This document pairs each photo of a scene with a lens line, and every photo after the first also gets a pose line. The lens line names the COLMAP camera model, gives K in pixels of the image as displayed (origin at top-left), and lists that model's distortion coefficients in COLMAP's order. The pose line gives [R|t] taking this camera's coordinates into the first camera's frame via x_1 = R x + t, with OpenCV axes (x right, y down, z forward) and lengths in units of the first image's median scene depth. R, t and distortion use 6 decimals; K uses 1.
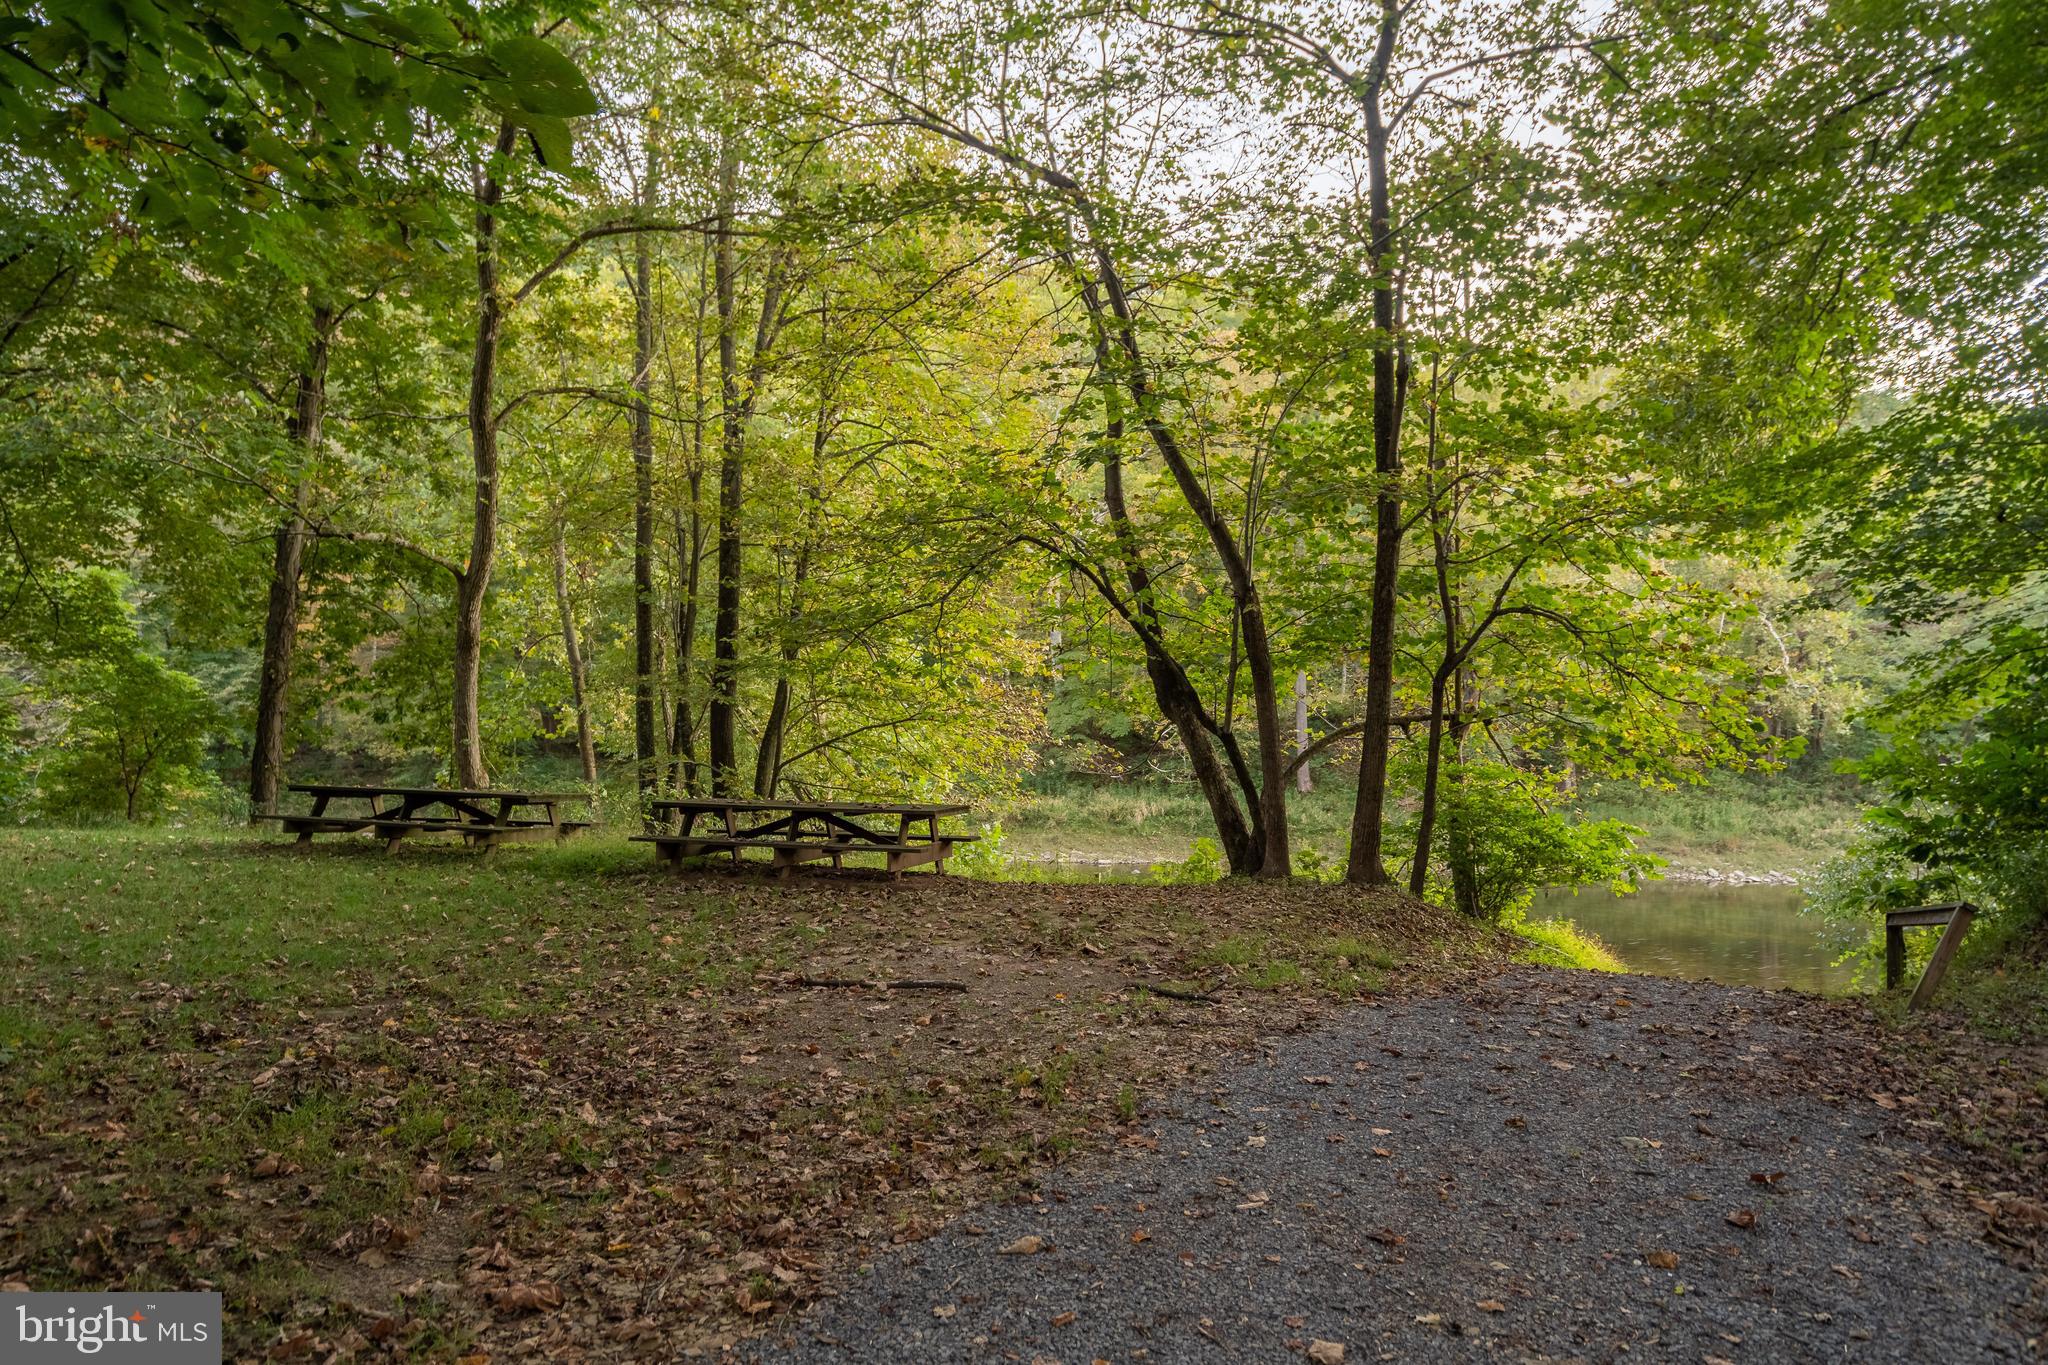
lens RADIAL K [[1357.9, 0, 1023.9], [0, 1357.9, 688.6], [0, 0, 1]] dist [-0.000257, -0.000127]
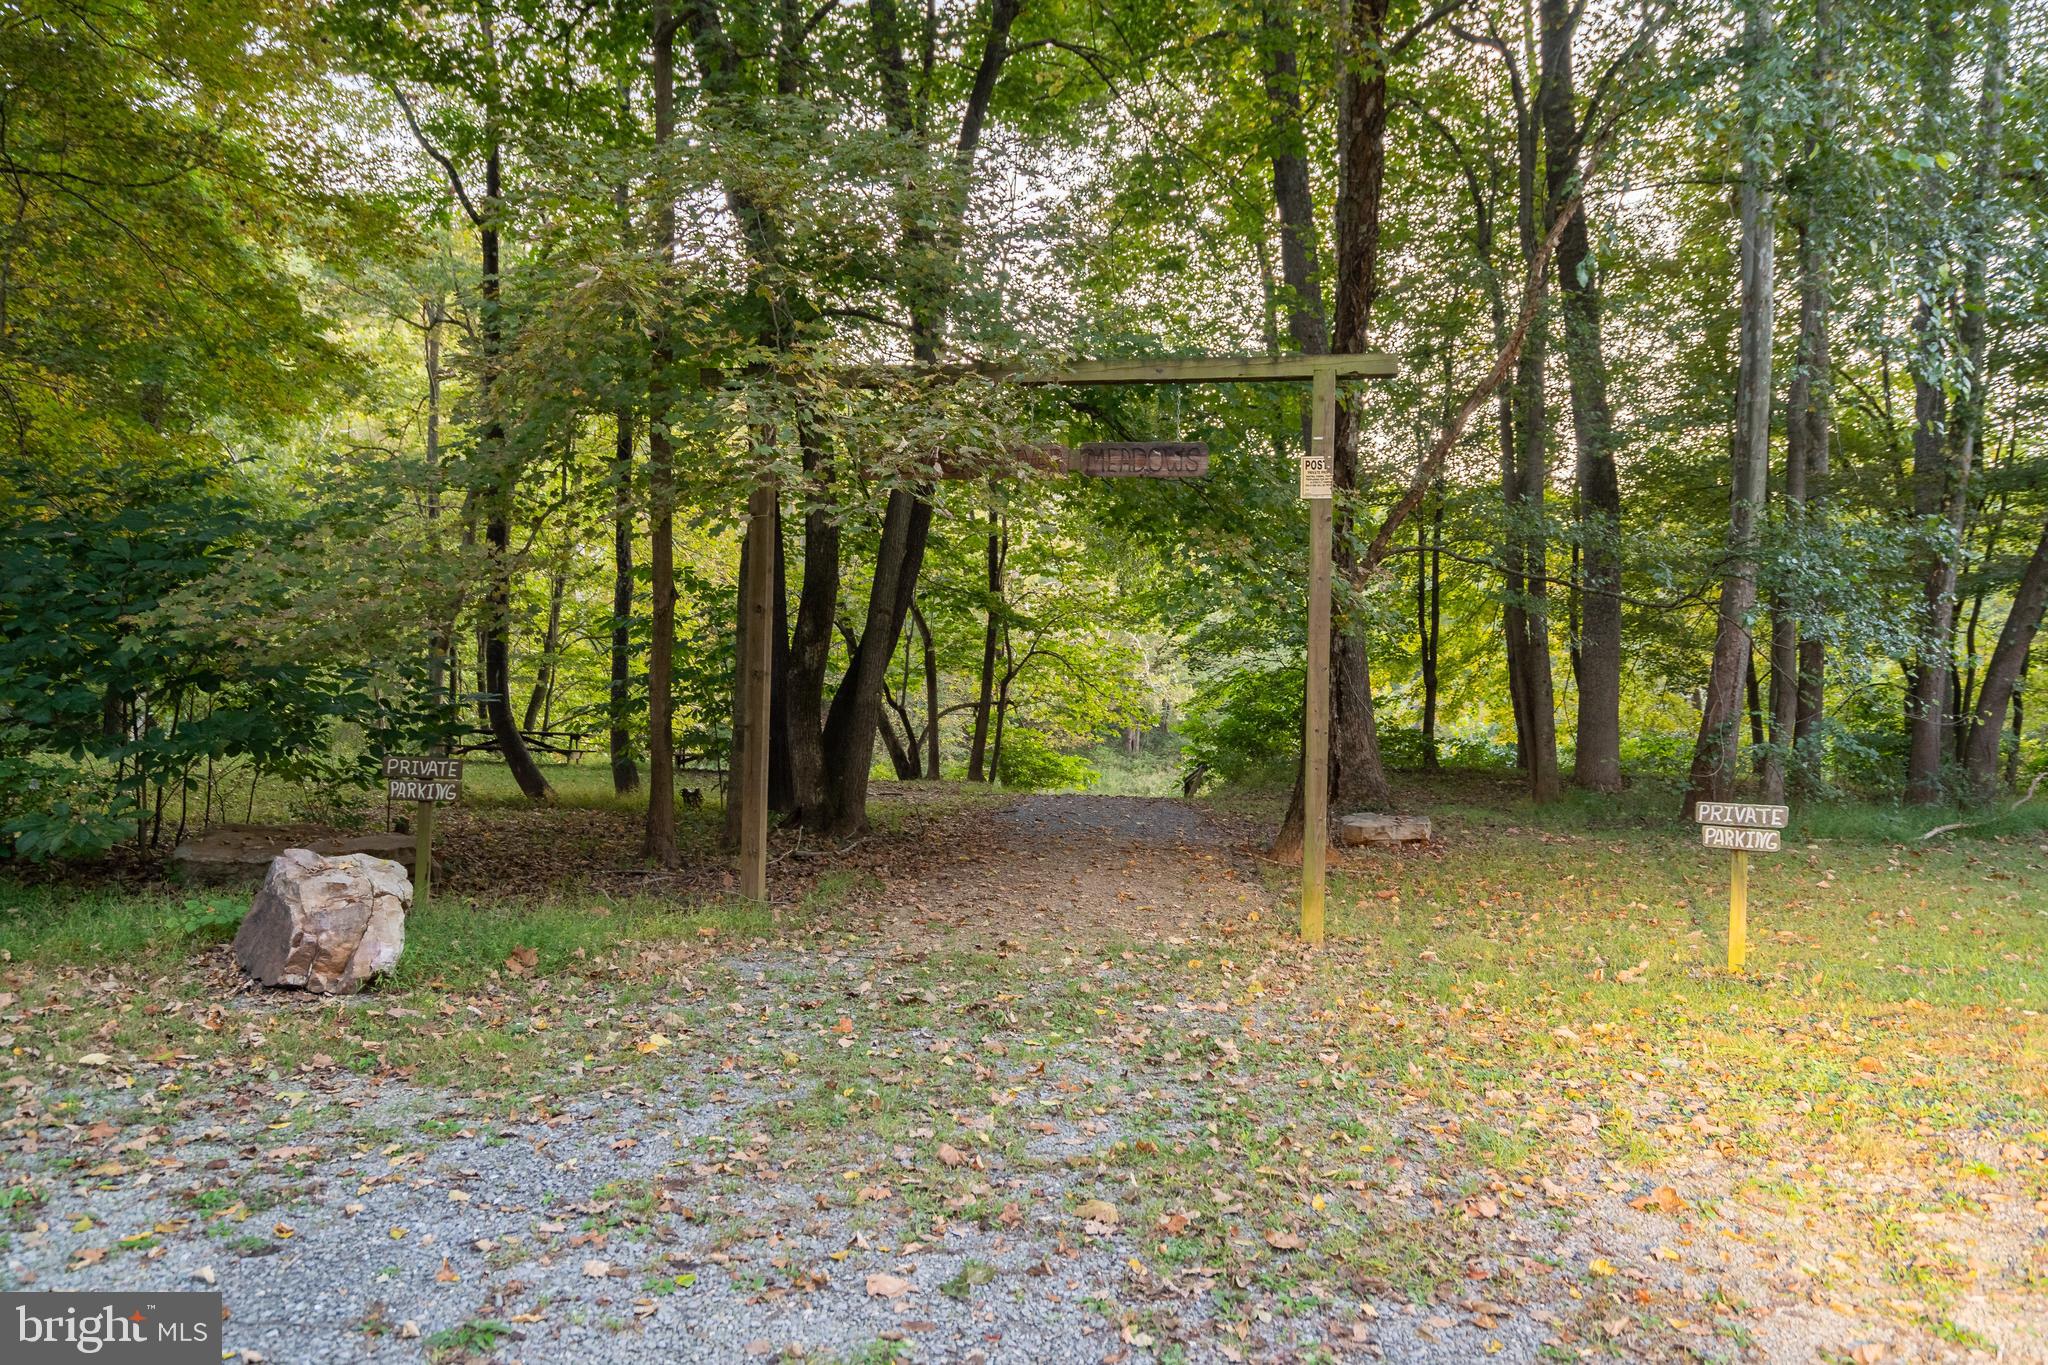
lens RADIAL K [[1357.9, 0, 1023.9], [0, 1357.9, 682.6], [0, 0, 1]] dist [-0.000257, -0.000127]
pose [[0.911155, 0.025665, 0.411263, -0.515160], [-0.028965, 0.999579, 0.001793, -0.014176], [-0.411044, -0.013546, 0.911515, -0.887128]]
